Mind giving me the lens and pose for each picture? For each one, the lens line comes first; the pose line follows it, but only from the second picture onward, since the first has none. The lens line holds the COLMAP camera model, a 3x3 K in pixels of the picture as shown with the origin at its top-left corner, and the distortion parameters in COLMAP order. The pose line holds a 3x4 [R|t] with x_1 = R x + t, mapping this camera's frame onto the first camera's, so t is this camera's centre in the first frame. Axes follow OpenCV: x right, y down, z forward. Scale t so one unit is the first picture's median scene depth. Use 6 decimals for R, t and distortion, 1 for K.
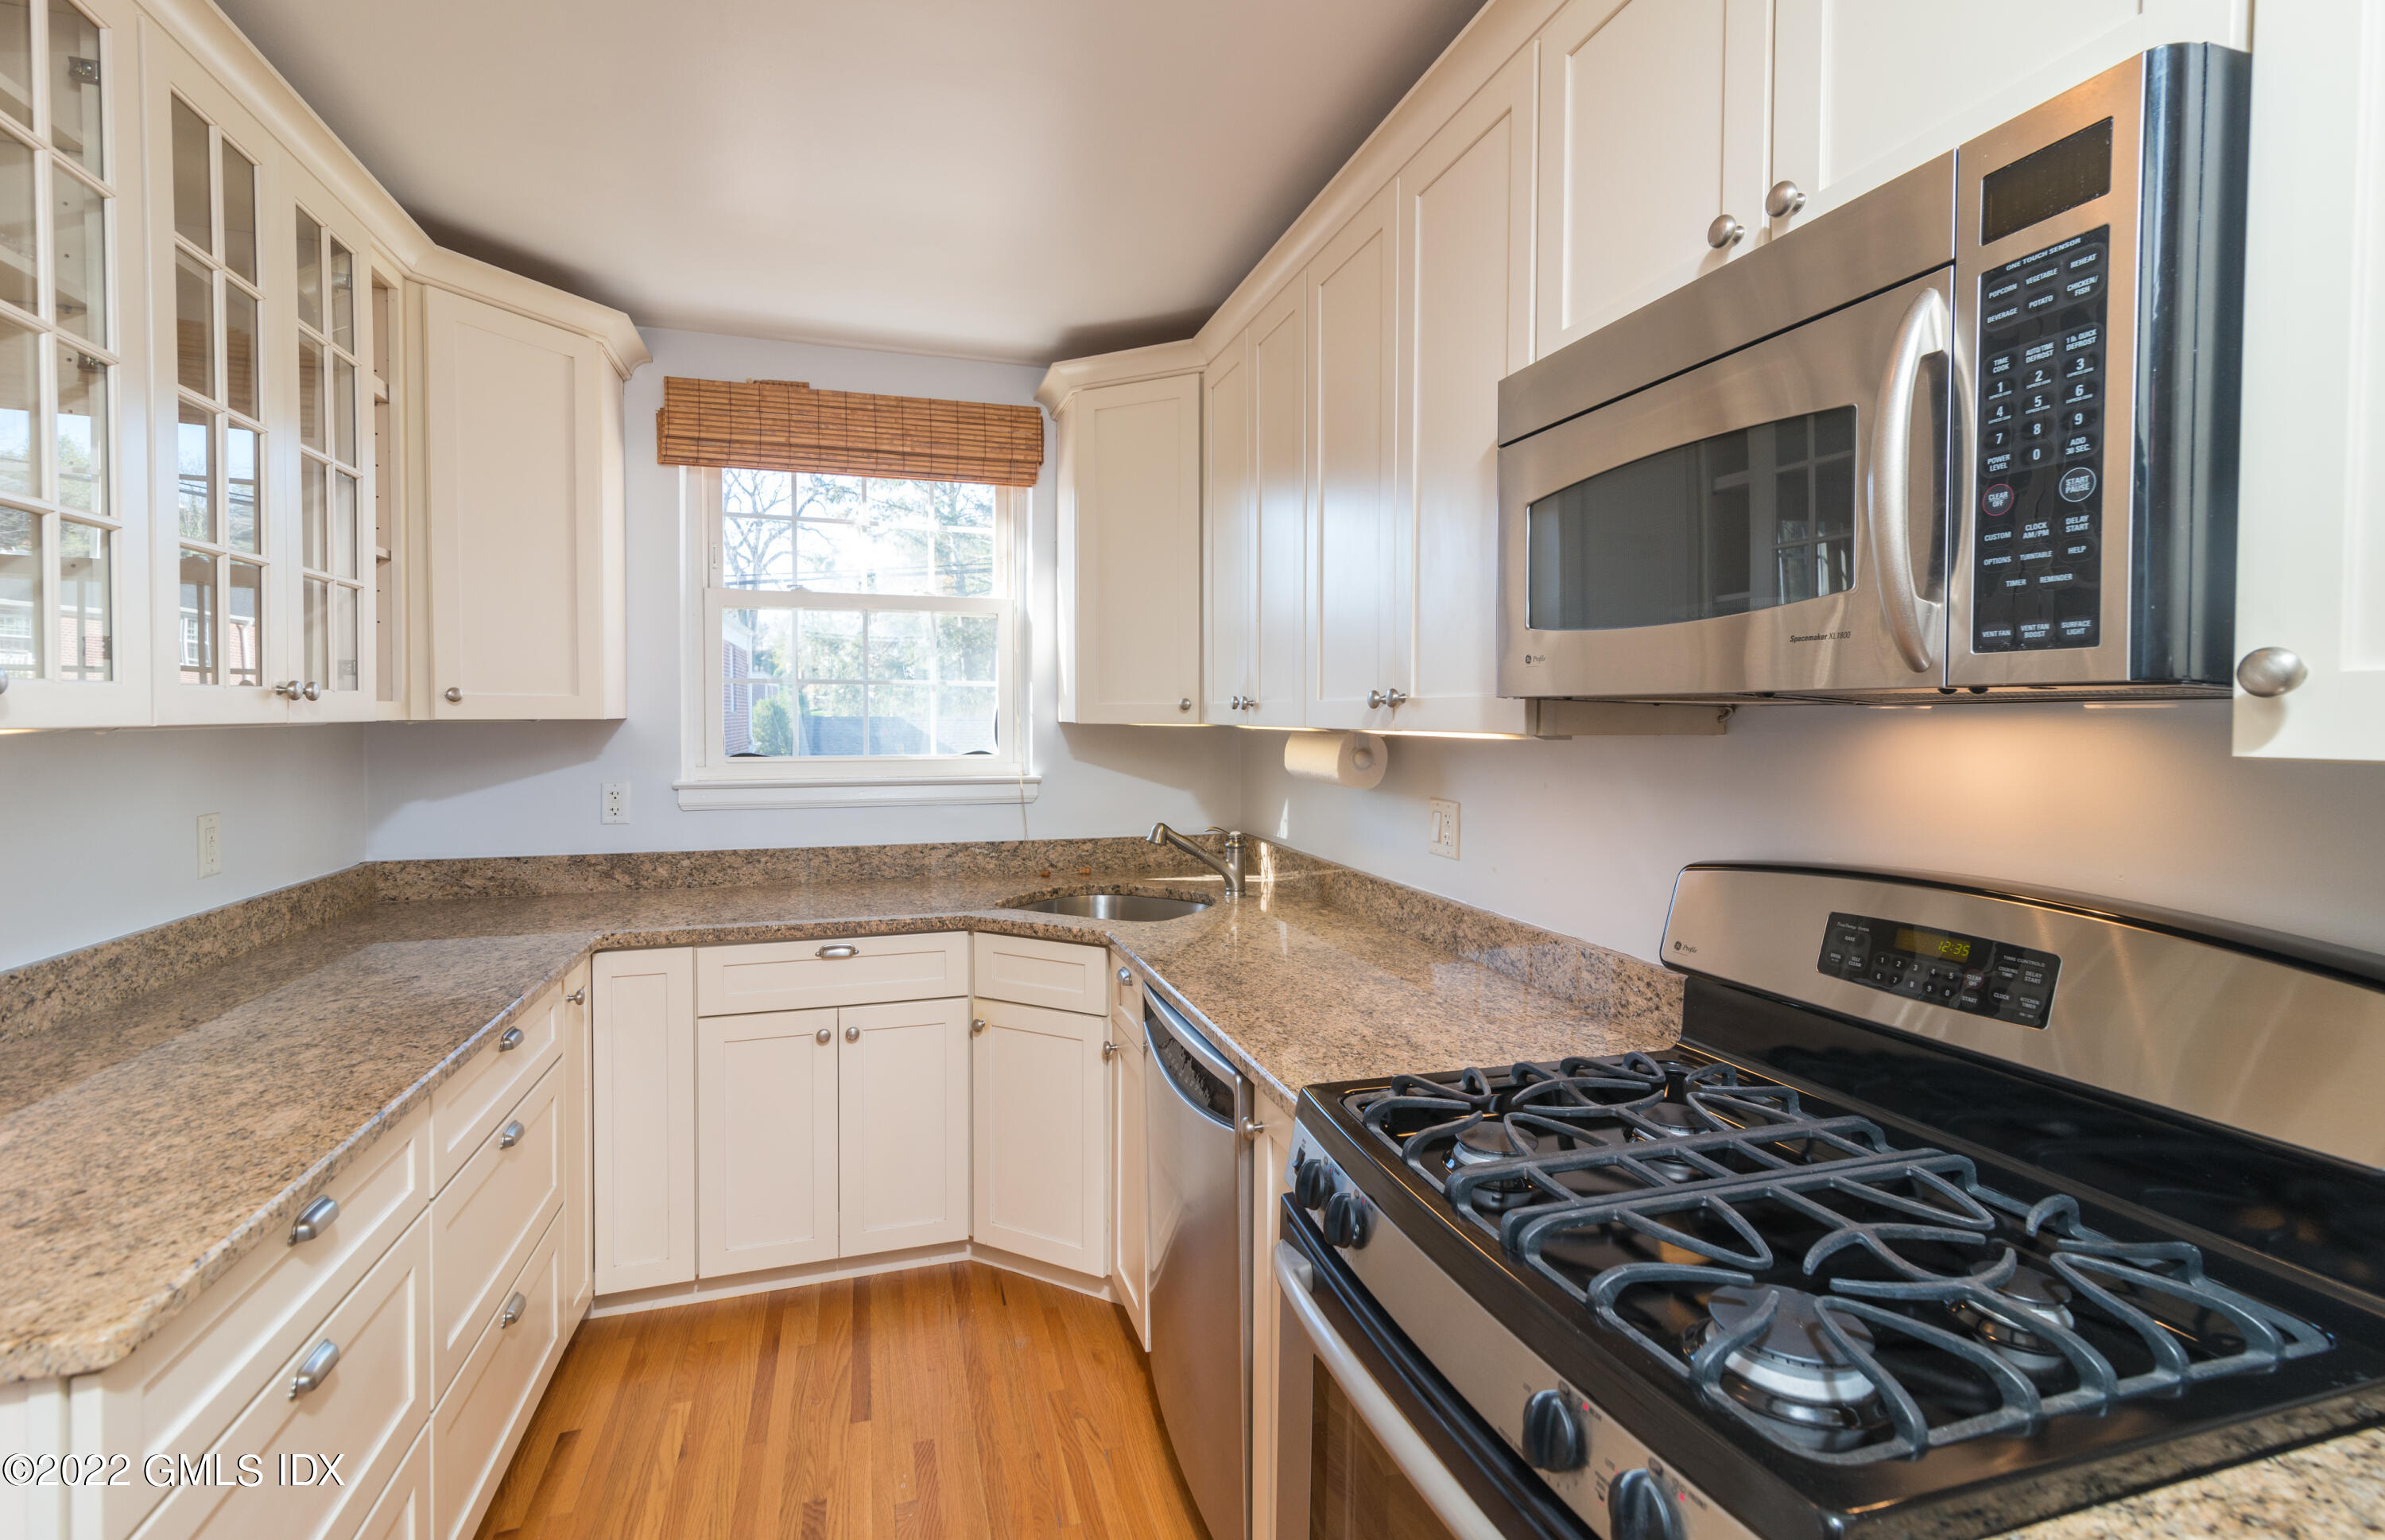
lens RADIAL K [[1104.0, 0, 1198.7], [0, 1104.0, 747.7], [0, 0, 1]] dist [0.003480, -0.000428]
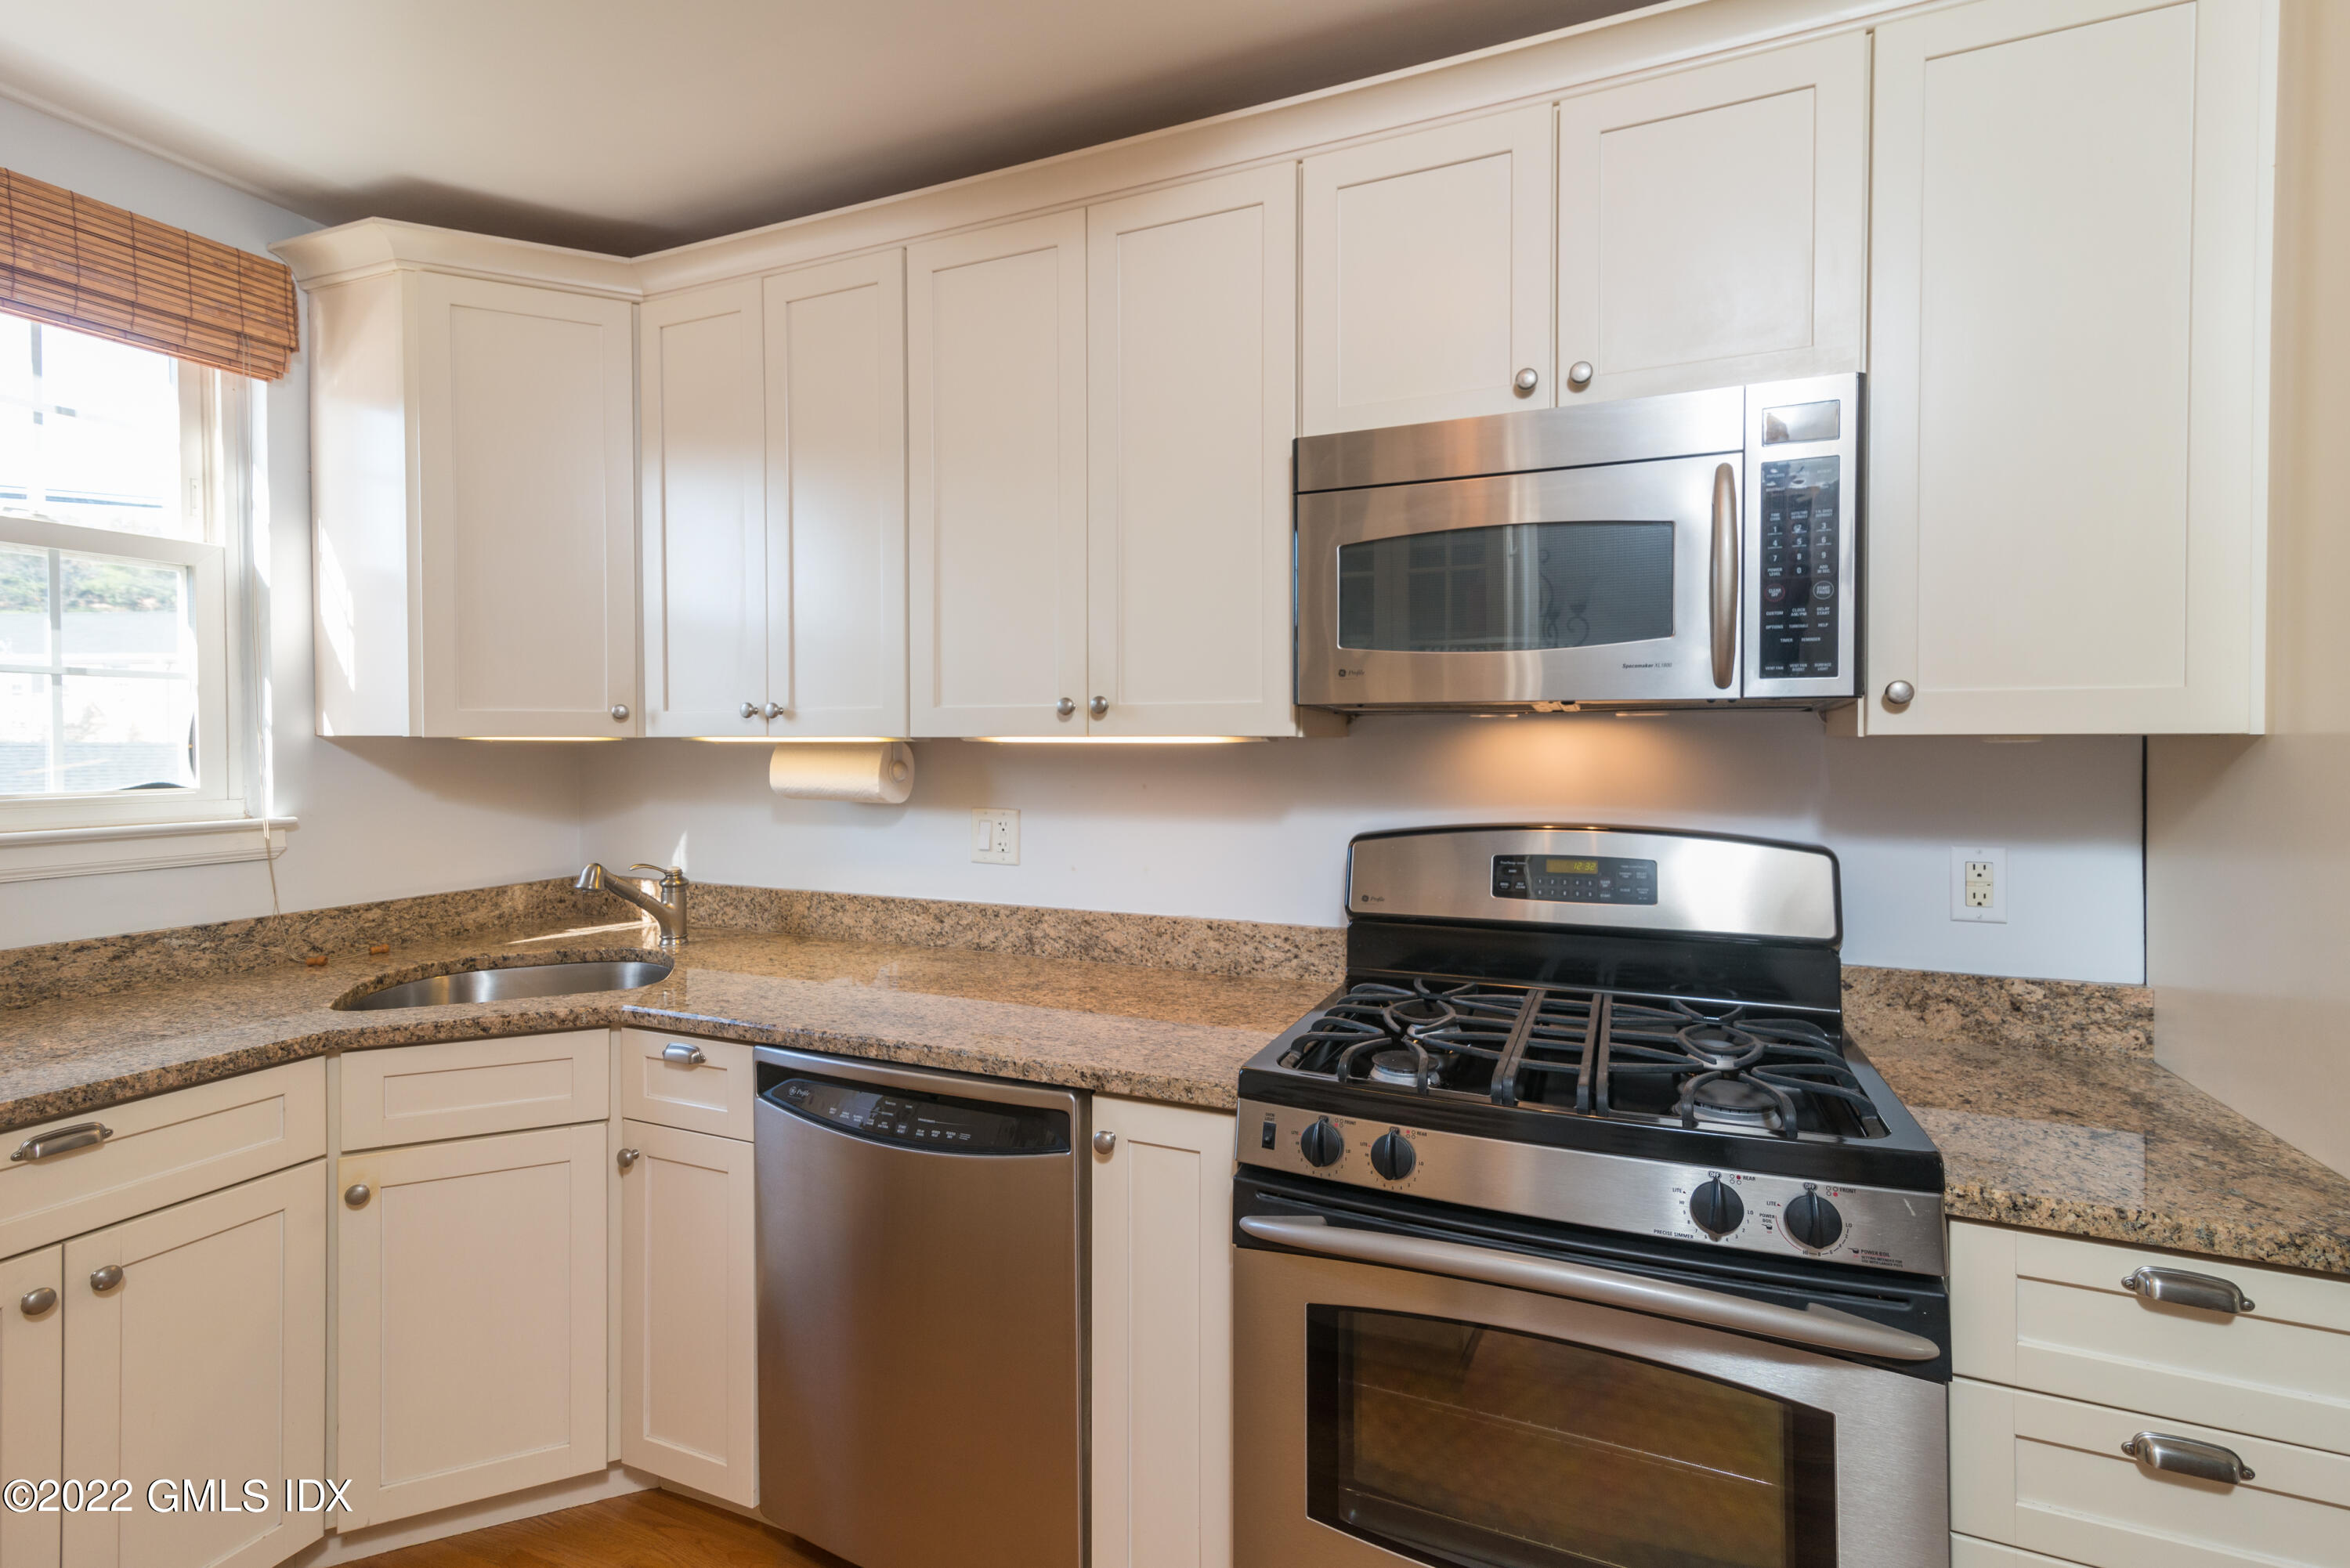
lens RADIAL K [[1084.2, 0, 1210.4], [0, 1084.2, 753.6], [0, 0, 1]] dist [0.013507, -0.000227]
pose [[0.634633, -0.014202, 0.772683, -0.443874], [0.026223, 0.999651, -0.003163, 0.005755], [-0.772369, 0.022269, 0.634784, 0.220365]]
